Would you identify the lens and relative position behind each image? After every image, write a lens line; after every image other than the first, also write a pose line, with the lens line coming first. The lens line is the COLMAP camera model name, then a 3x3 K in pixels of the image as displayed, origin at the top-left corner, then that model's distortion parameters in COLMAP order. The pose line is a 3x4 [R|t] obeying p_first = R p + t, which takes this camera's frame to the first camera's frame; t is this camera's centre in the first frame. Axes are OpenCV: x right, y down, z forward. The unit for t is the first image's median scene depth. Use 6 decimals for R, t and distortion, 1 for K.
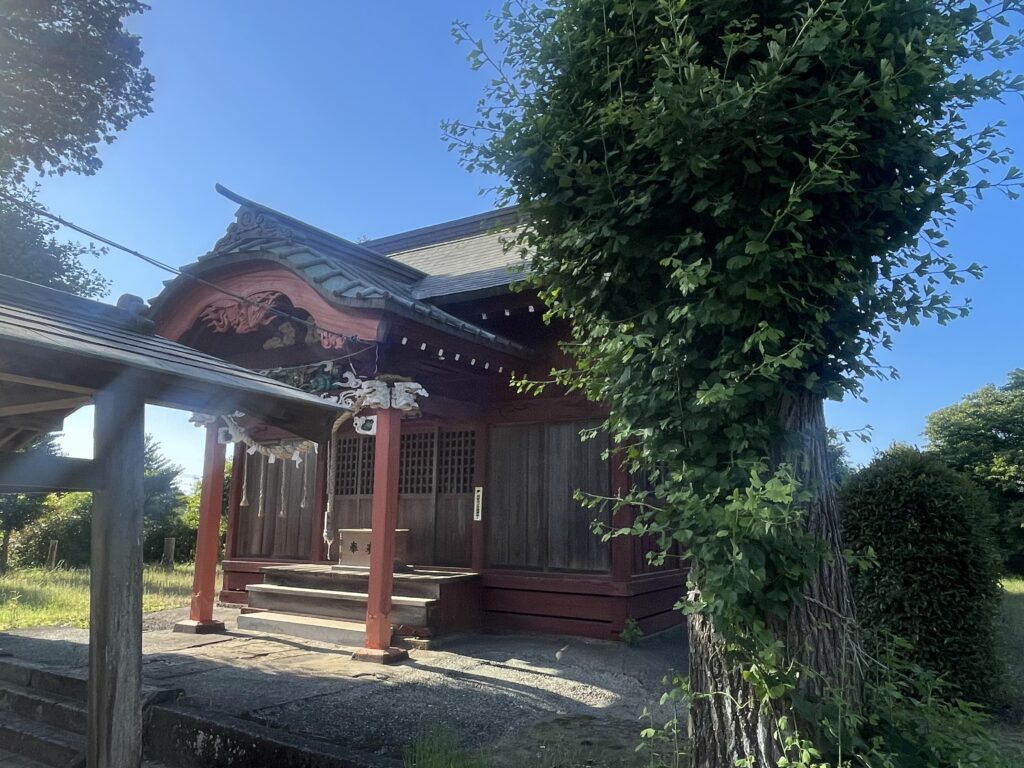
lens RADIAL K [[700.8, 0, 511.3], [0, 700.8, 397.0], [0, 0, 1]] dist [0.019011, -0.030569]
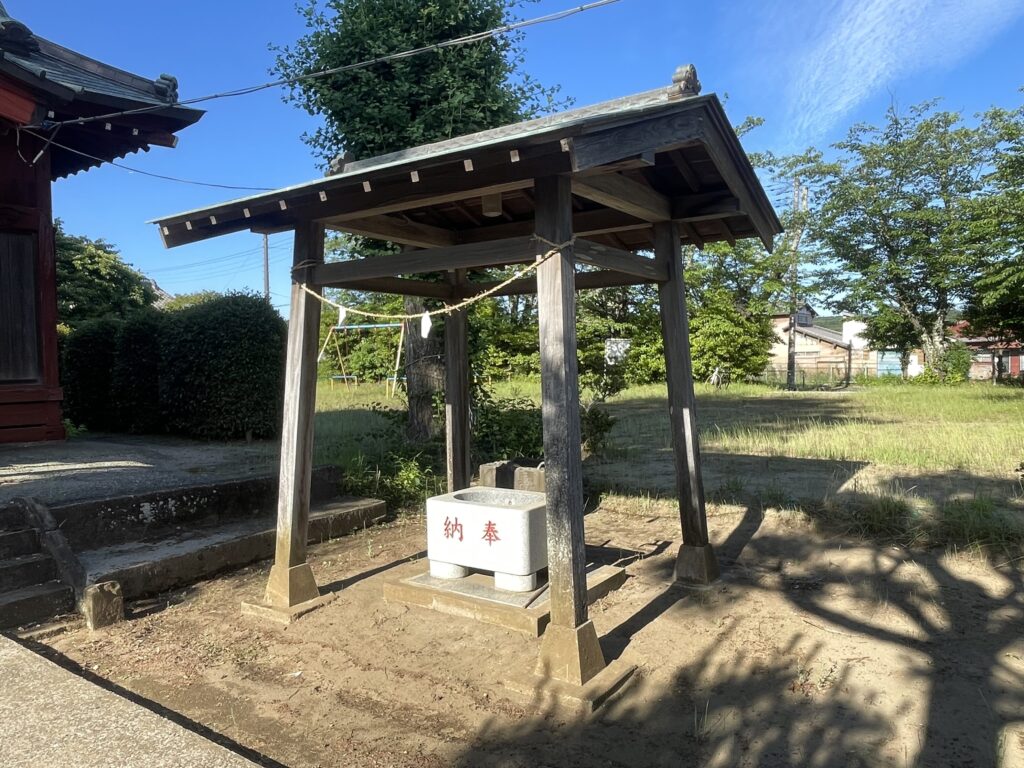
lens RADIAL K [[734.9, 0, 513.5], [0, 734.9, 389.8], [0, 0, 1]] dist [-0.000823, -0.011794]
pose [[0.075544, -0.051237, 0.995825, -0.915503], [-0.166247, 0.984054, 0.063243, 0.075428], [-0.983186, -0.170330, 0.065821, 0.223780]]
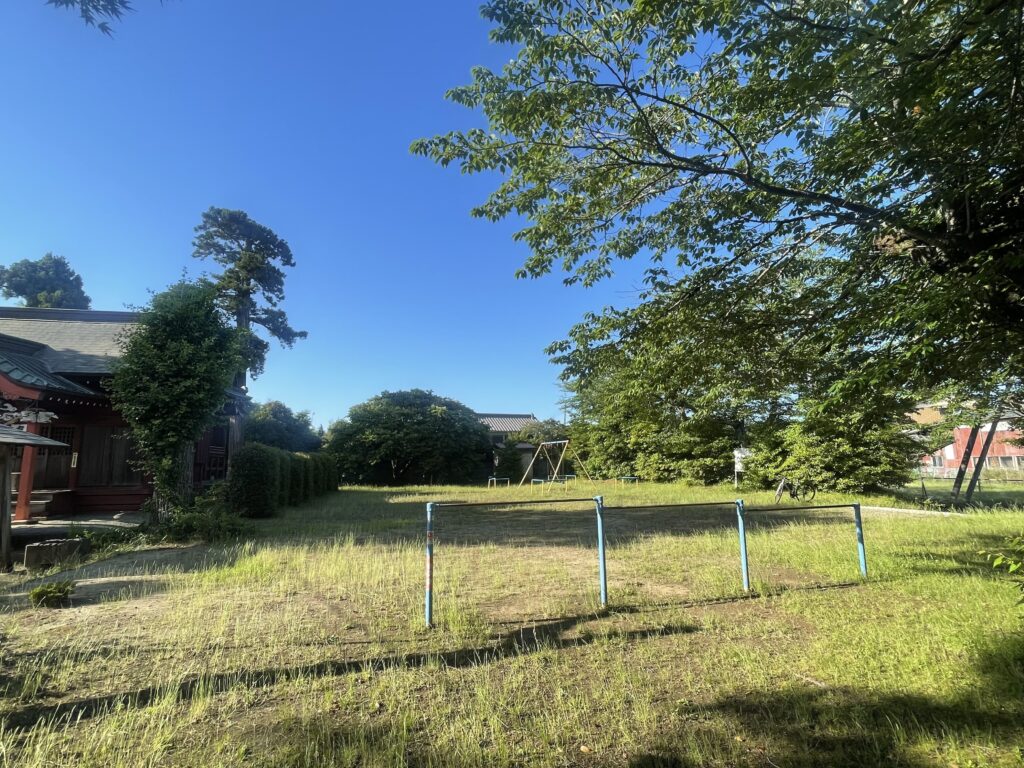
lens RADIAL K [[514.6, 0, 510.5], [0, 514.6, 382.5], [0, 0, 1]] dist [0.015432, -0.000384]
pose [[0.754178, 0.077405, 0.652092, -0.113893], [-0.096897, 0.995276, -0.006075, -0.252644], [-0.649481, -0.058604, 0.758116, -1.335010]]
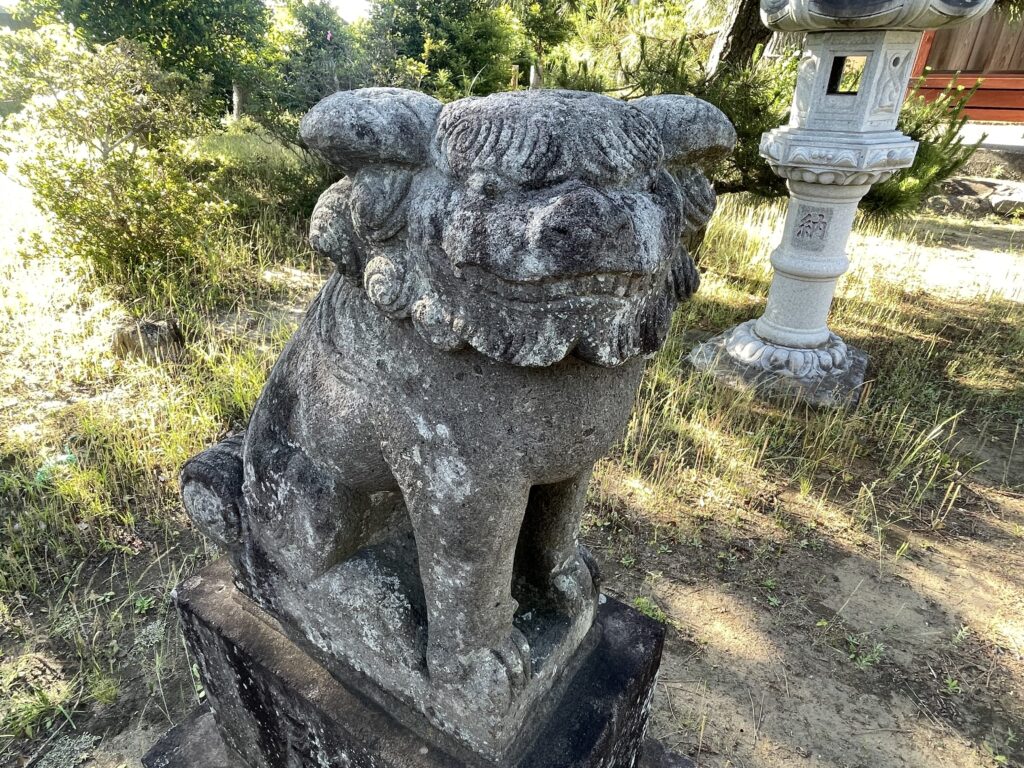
lens RADIAL K [[619.2, 0, 504.4], [0, 619.2, 405.6], [0, 0, 1]] dist [-0.000063, -0.007055]
pose [[0.995763, 0.040242, -0.082688, -1.330077], [0.021684, 0.771063, 0.636389, 0.006103], [0.089367, -0.635486, 0.766923, -0.156598]]
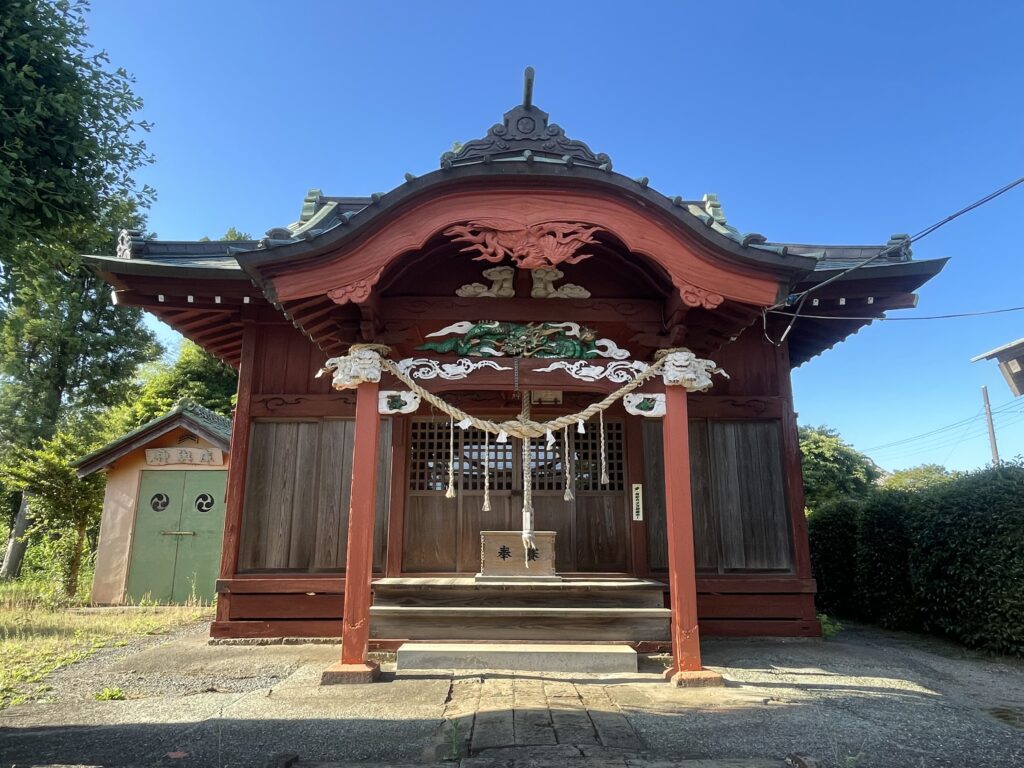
lens RADIAL K [[646.8, 0, 511.3], [0, 646.8, 389.3], [0, 0, 1]] dist [0.003862, -0.011896]
pose [[0.855584, 0.104341, 0.507039, -0.721254], [-0.083238, 0.994460, -0.064187, 0.083117], [-0.510927, 0.012713, 0.859530, 0.399286]]
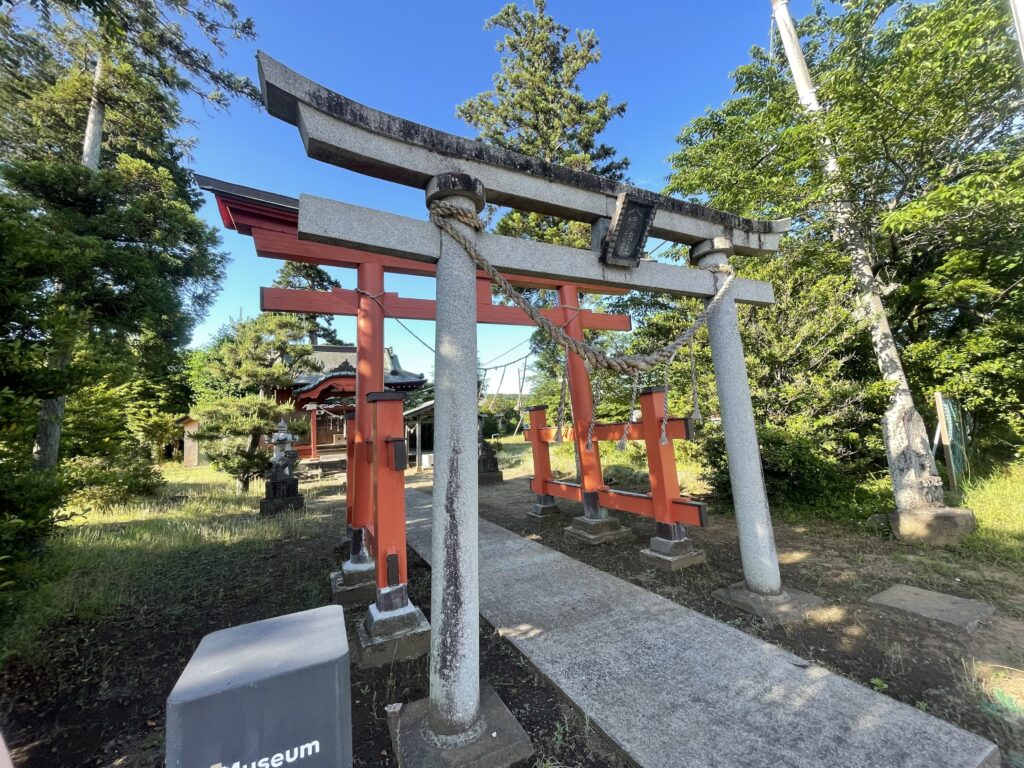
lens RADIAL K [[415.2, 0, 513.2], [0, 415.2, 384.1], [0, 0, 1]] dist [-0.000085, -0.001277]
pose [[0.525747, 0.039953, 0.849702, -2.054233], [-0.086627, 0.996218, 0.006758, -0.241905], [-0.846218, -0.077161, 0.527220, -1.300832]]
